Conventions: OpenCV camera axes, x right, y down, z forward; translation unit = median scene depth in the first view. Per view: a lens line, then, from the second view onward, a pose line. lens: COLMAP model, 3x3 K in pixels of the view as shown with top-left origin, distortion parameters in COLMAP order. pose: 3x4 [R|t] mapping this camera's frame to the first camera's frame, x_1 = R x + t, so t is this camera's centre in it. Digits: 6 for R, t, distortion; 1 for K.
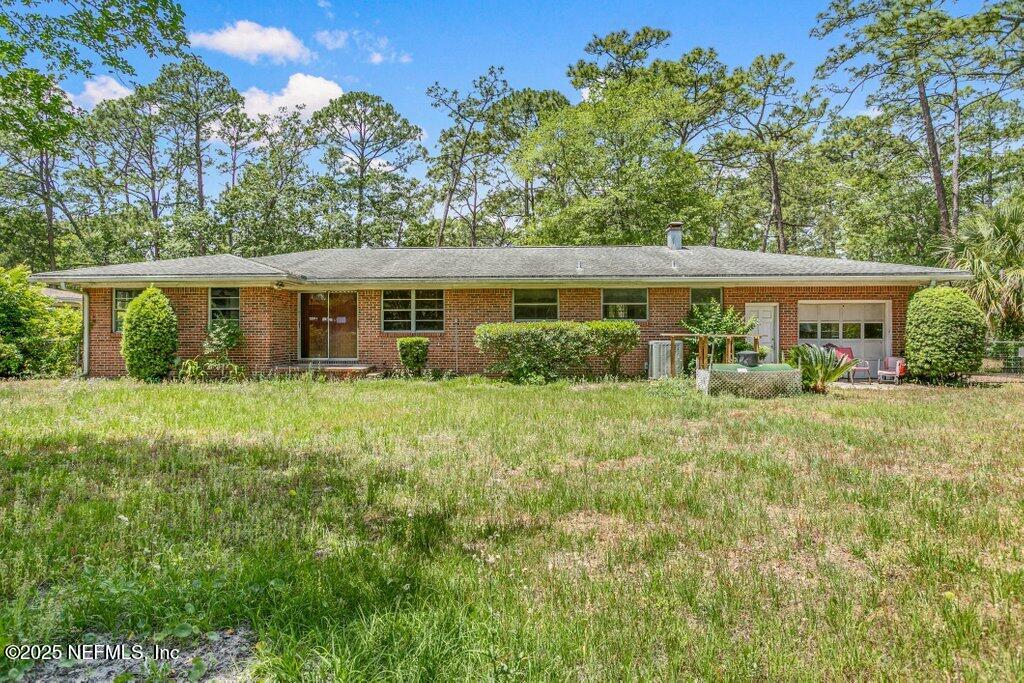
lens RADIAL K [[483.2, 0, 496.3], [0, 483.2, 325.1], [0, 0, 1]] dist [0.000543, 0.000520]
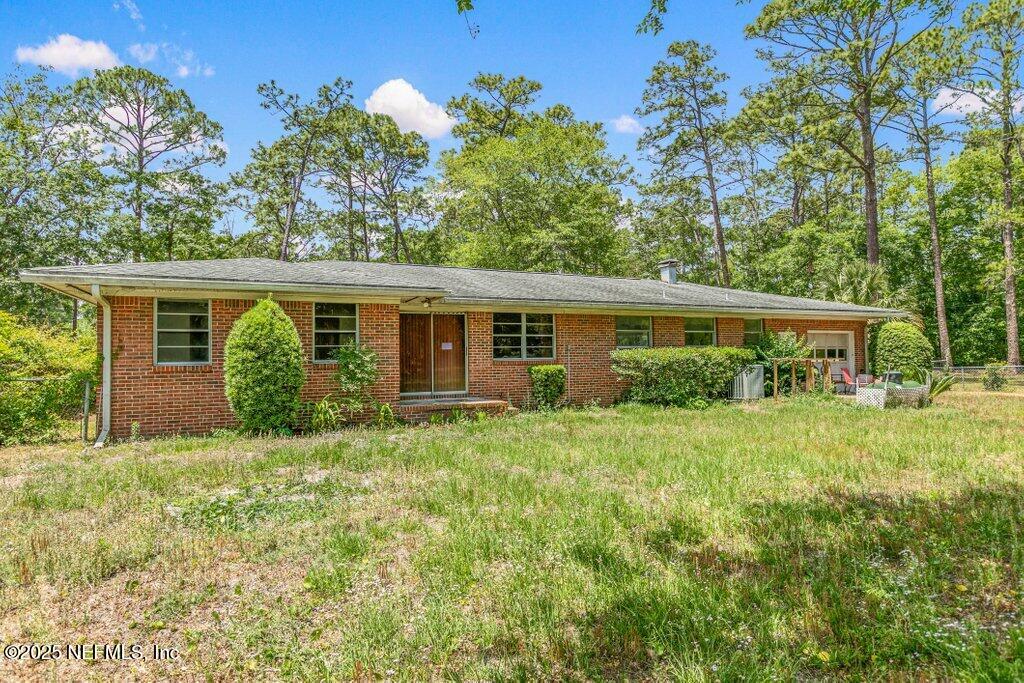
lens RADIAL K [[479.6, 0, 479.4], [0, 479.6, 342.2], [0, 0, 1]] dist [0.002899, 0.000461]
pose [[0.913449, 0.003554, 0.406937, -0.616591], [0.005178, 0.999779, -0.020355, -0.000334], [-0.406920, 0.020700, 0.913229, 0.209248]]
